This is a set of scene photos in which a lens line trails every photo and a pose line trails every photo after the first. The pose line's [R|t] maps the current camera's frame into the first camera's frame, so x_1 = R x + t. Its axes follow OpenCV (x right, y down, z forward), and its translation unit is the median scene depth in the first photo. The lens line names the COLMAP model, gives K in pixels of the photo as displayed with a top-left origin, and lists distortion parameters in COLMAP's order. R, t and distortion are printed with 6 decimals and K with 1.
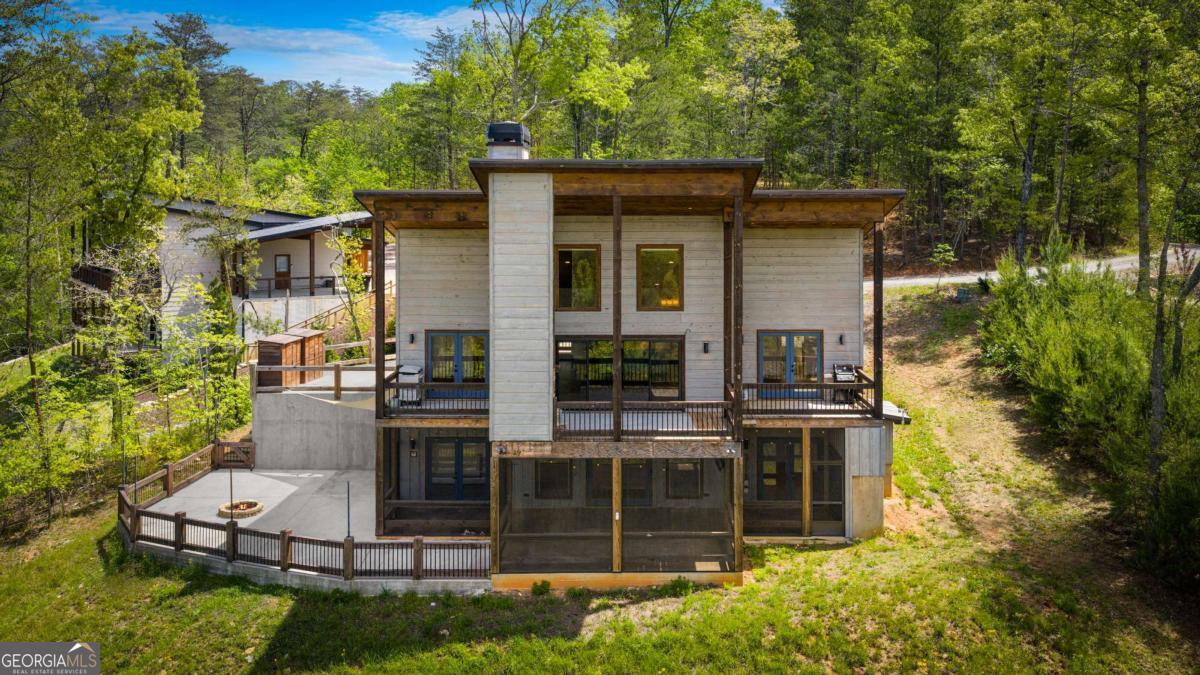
lens RADIAL K [[1095.9, 0, 600.0], [0, 1095.9, 337.5], [0, 0, 1]] dist [0.008136, 0.003815]
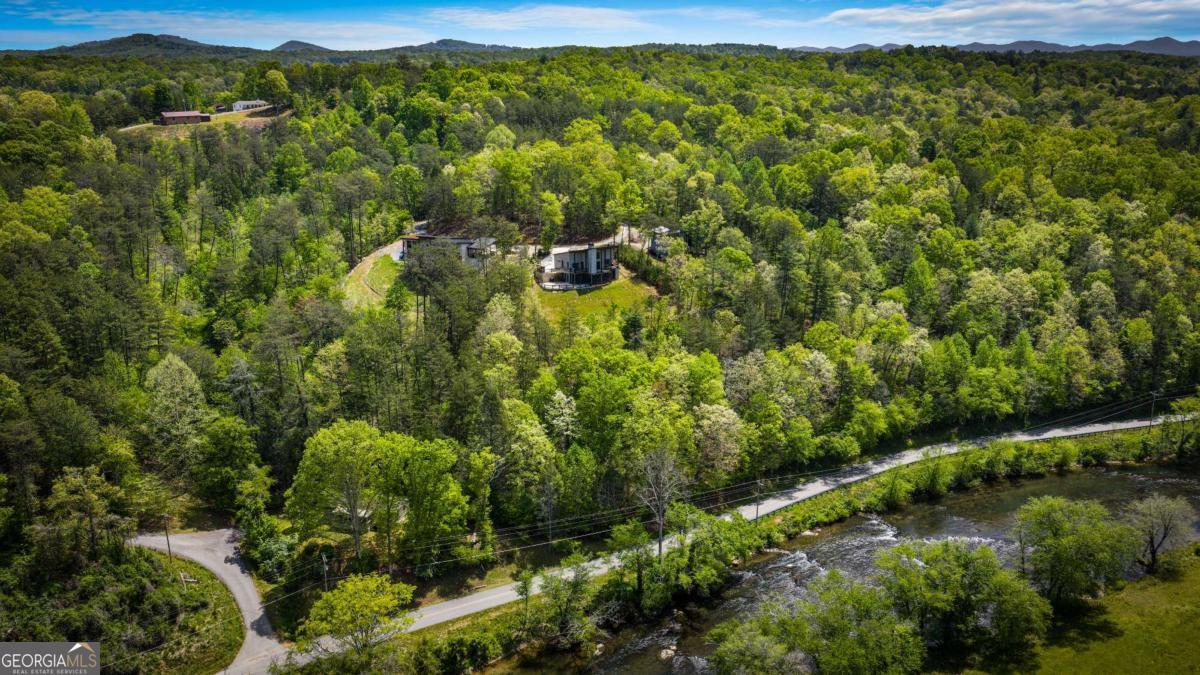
lens RADIAL K [[1095.9, 0, 600.0], [0, 1095.9, 337.5], [0, 0, 1]] dist [0.008136, 0.003815]
pose [[0.837379, -0.144702, 0.527122, -5.733746], [0.077205, 0.985967, 0.148014, -0.862391], [-0.541142, -0.083248, 0.836800, -8.019643]]
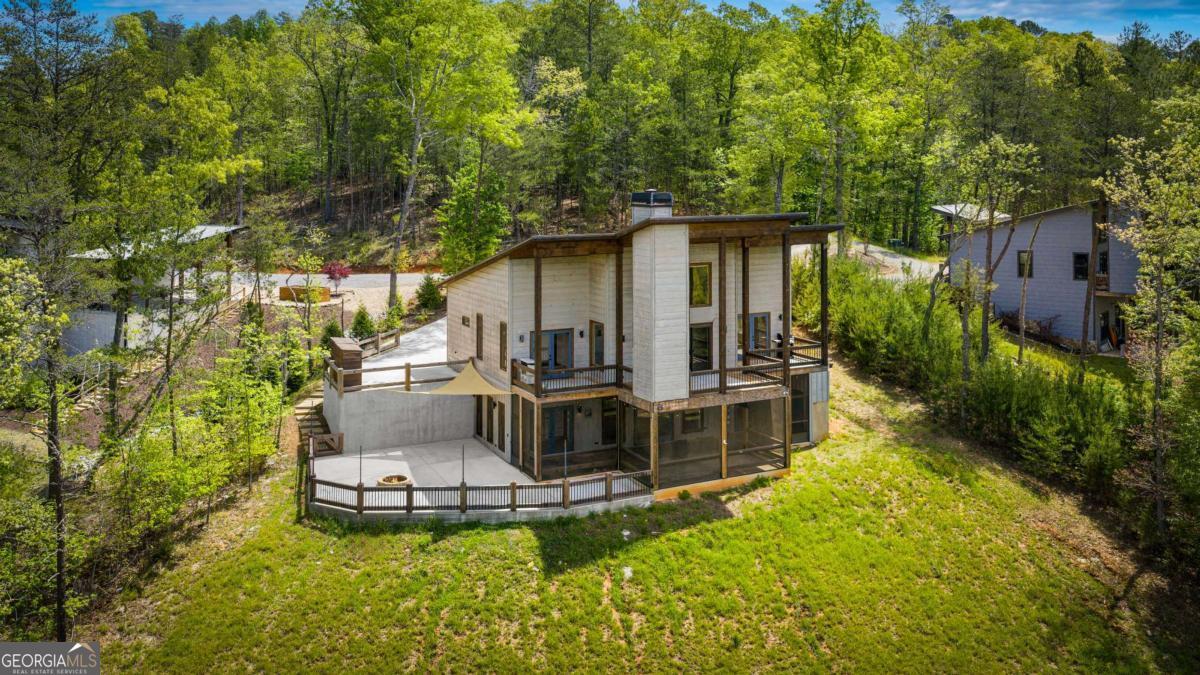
lens RADIAL K [[1095.9, 0, 600.0], [0, 1095.9, 337.5], [0, 0, 1]] dist [0.008136, 0.003815]
pose [[0.883390, -0.075333, 0.462544, -0.840874], [0.060493, 0.997068, 0.046857, -0.067973], [-0.464718, -0.013412, 0.885357, -0.290793]]
